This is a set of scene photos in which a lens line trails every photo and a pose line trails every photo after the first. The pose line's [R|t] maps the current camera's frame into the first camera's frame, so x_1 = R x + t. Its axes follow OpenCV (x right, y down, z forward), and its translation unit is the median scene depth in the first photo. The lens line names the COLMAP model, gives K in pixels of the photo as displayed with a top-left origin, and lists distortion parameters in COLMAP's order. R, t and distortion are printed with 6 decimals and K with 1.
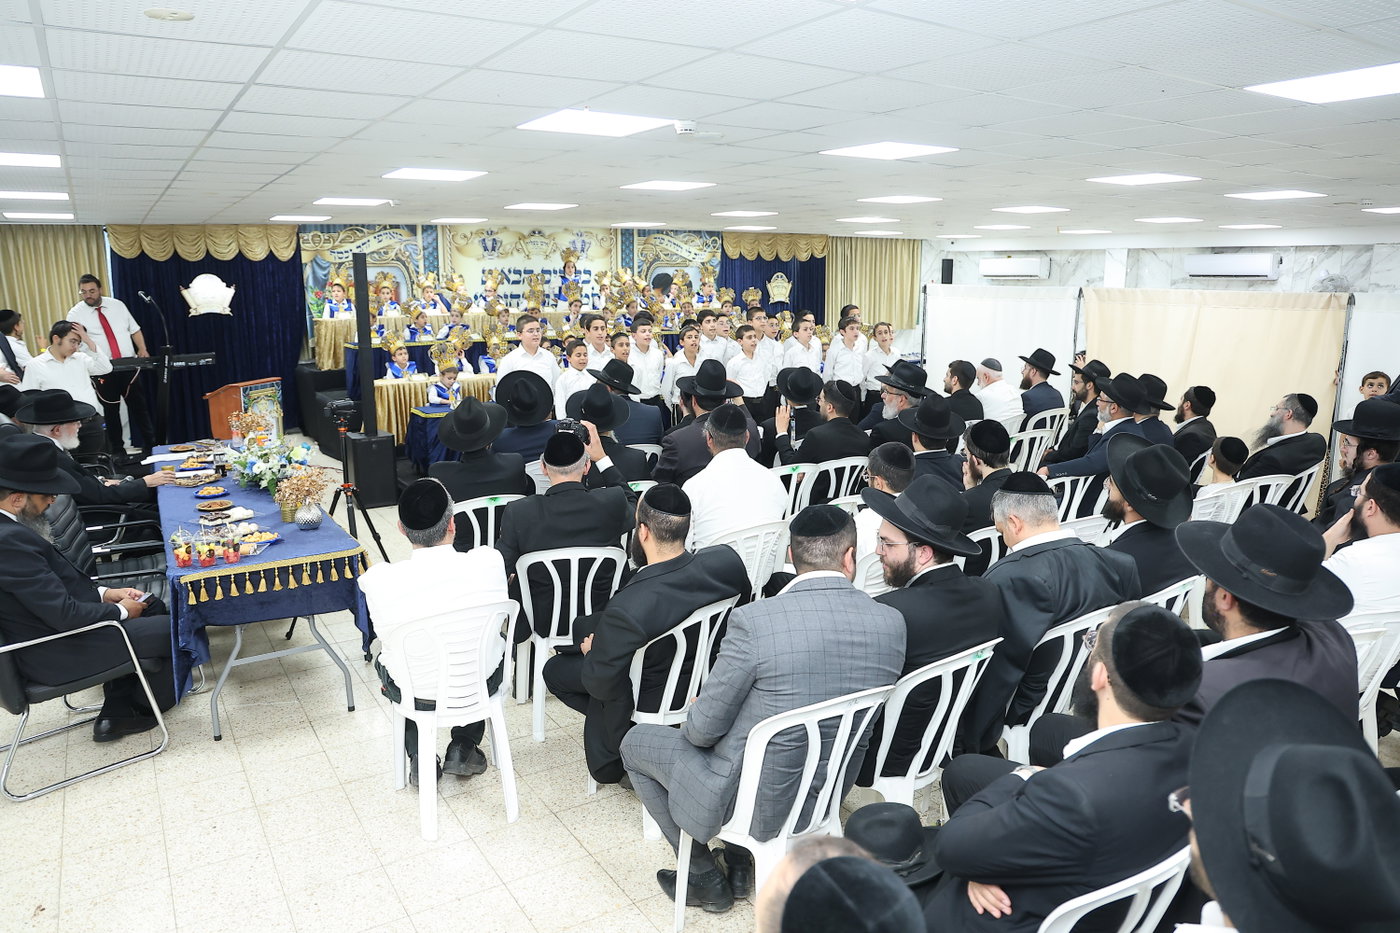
lens RADIAL K [[988.7, 0, 711.6], [0, 988.7, 454.8], [0, 0, 1]] dist [-0.080596, 0.024661]
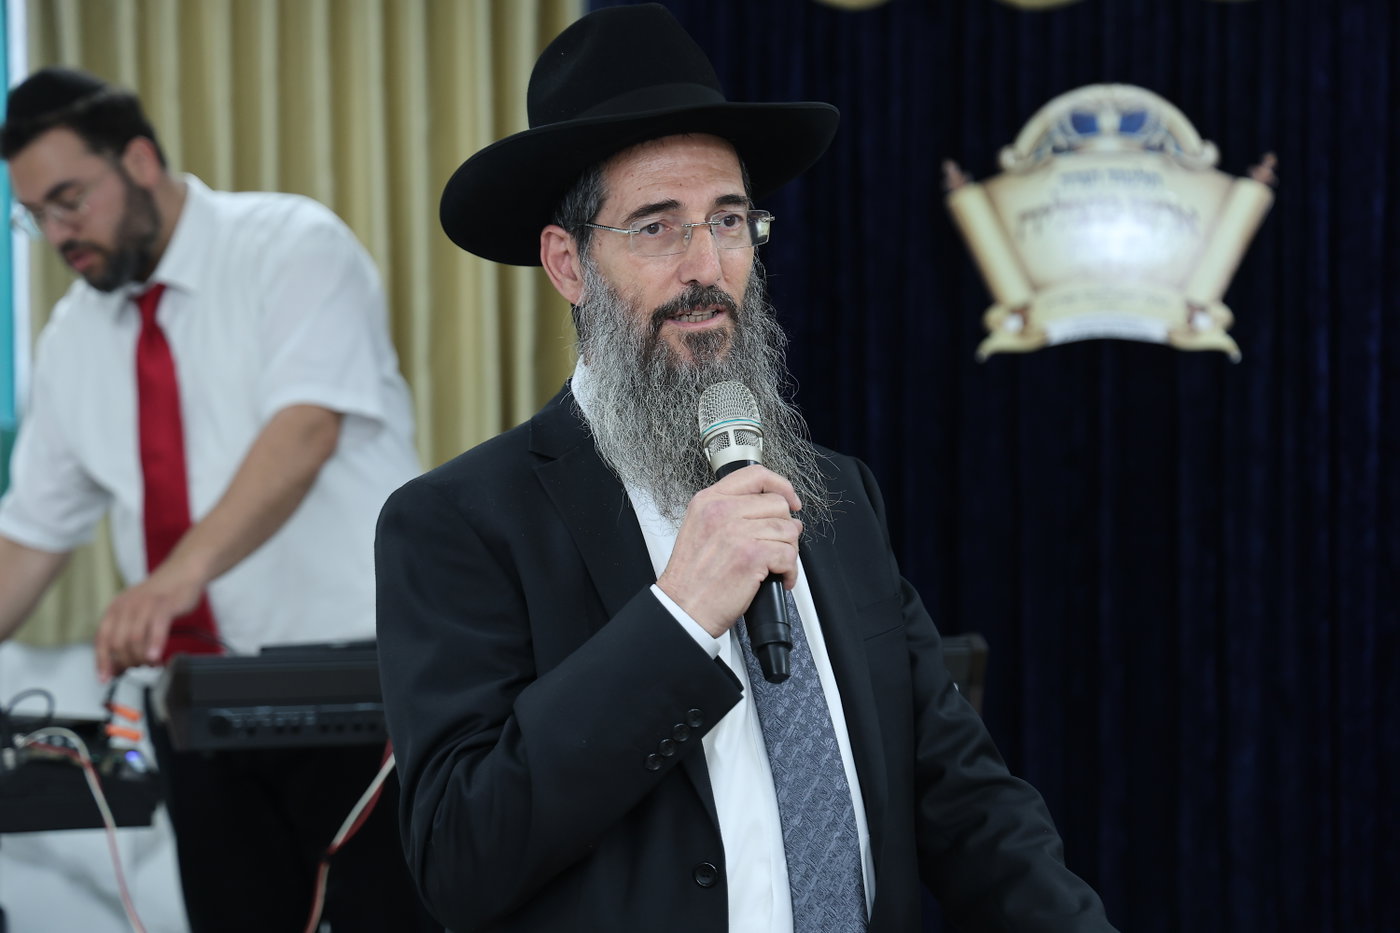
lens RADIAL K [[3443.3, 0, 699.1], [0, 3443.3, 461.9], [0, 0, 1]] dist [0.246294, 0.000000]
pose [[0.783256, 0.043212, -0.620196, -0.202920], [-0.117184, 0.989962, -0.079018, -0.068112], [0.610556, 0.134569, 0.780457, 0.480285]]
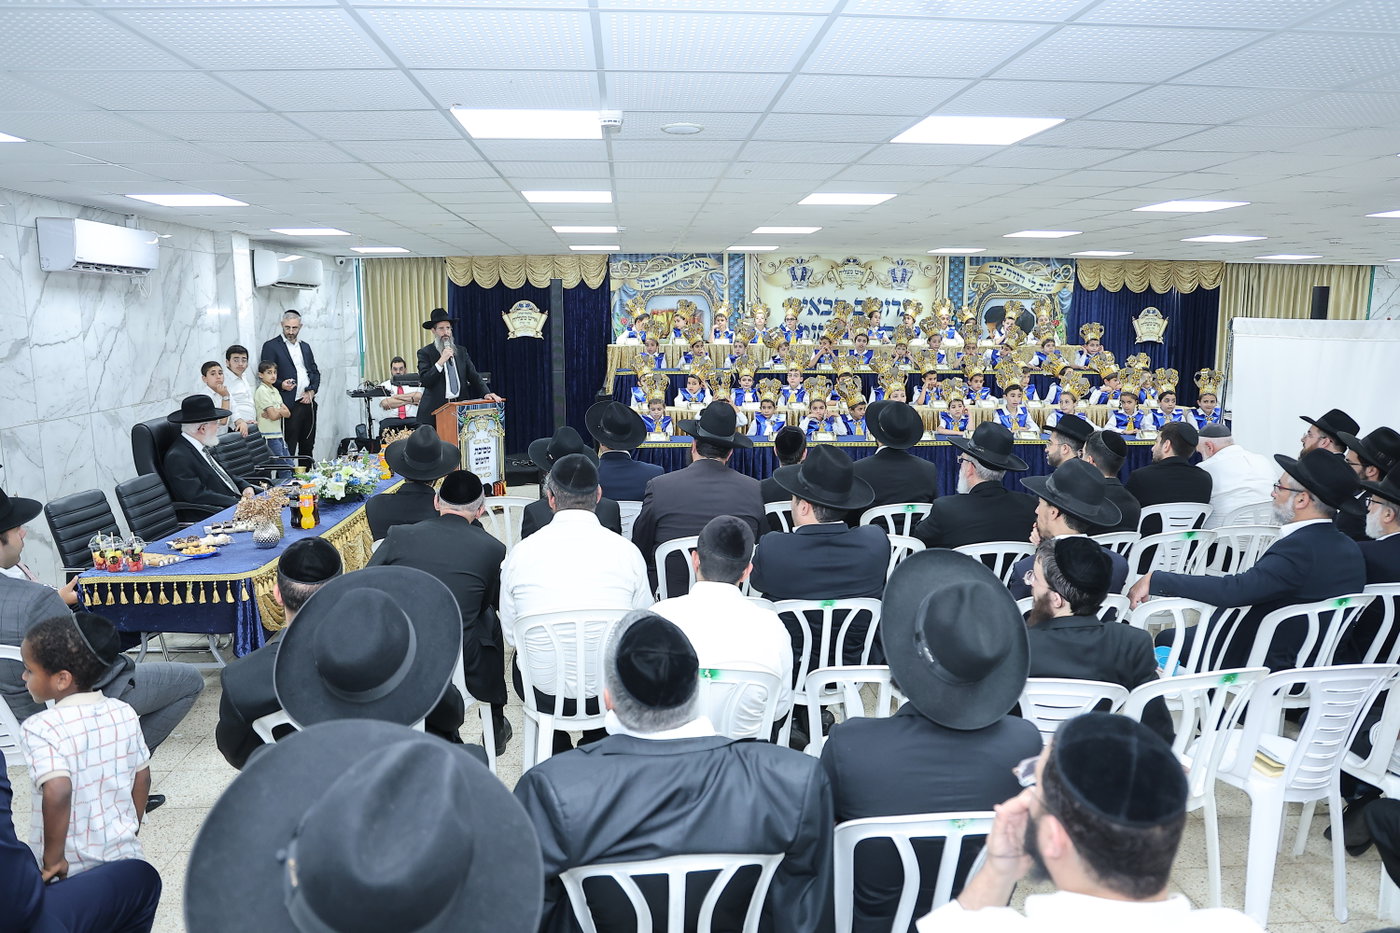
lens RADIAL K [[979.9, 0, 697.4], [0, 979.9, 478.8], [0, 0, 1]] dist [-0.076896, 0.055549]
pose [[0.880703, 0.085203, -0.465943, 0.159070], [-0.089576, 0.995898, 0.012797, -0.017144], [0.465122, 0.030467, 0.884722, 0.115581]]
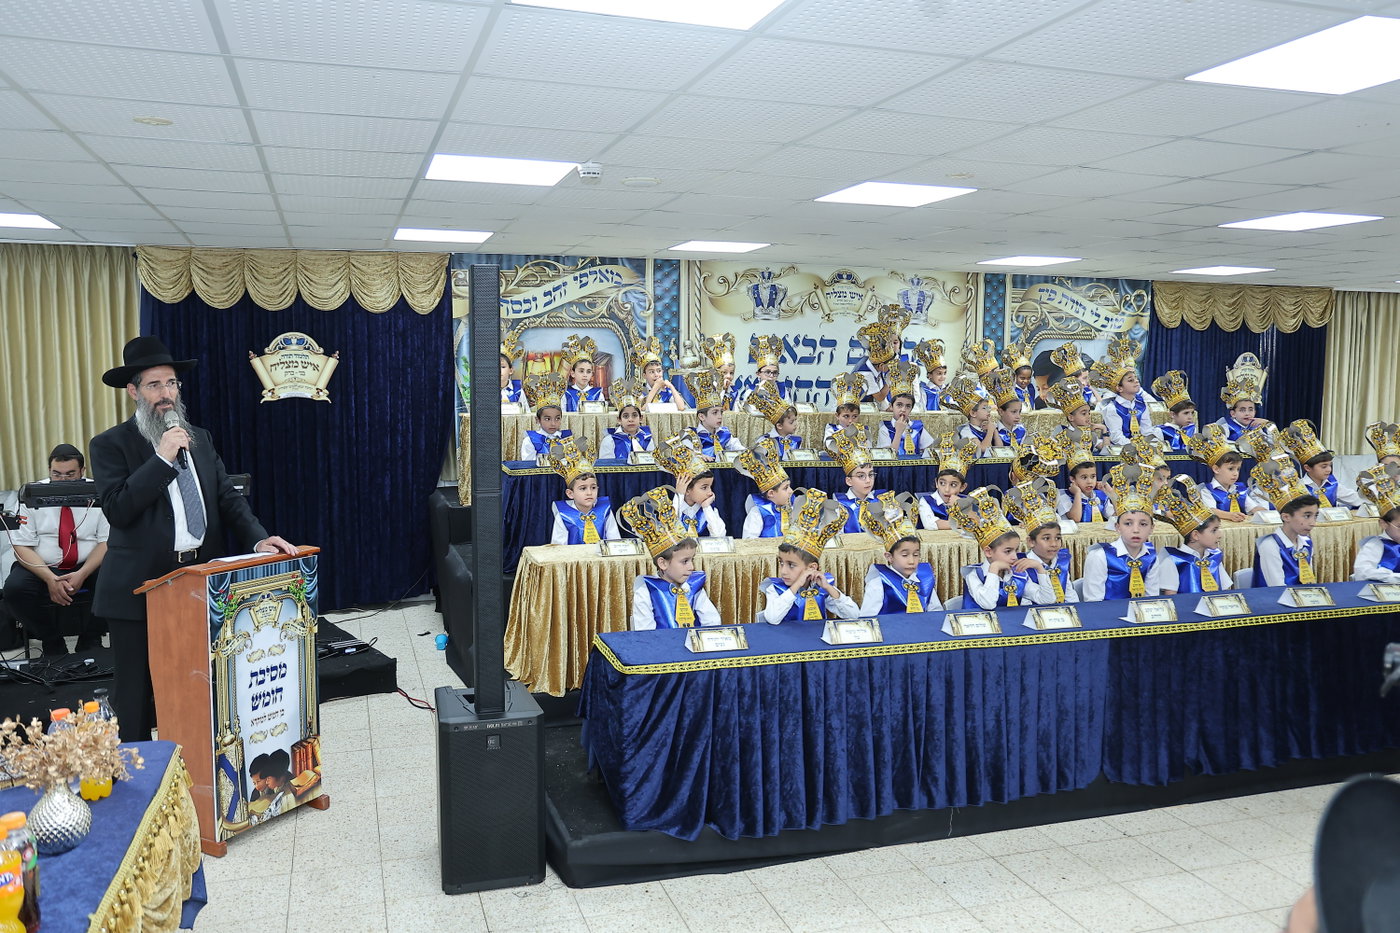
lens RADIAL K [[1158.9, 0, 715.0], [0, 1158.9, 464.7], [0, 0, 1]] dist [-0.040000, 0.075057]
pose [[0.969433, 0.035726, -0.242740, -0.087674], [-0.057491, 0.994875, -0.083177, -0.056187], [0.238525, 0.094590, 0.966519, 0.348364]]
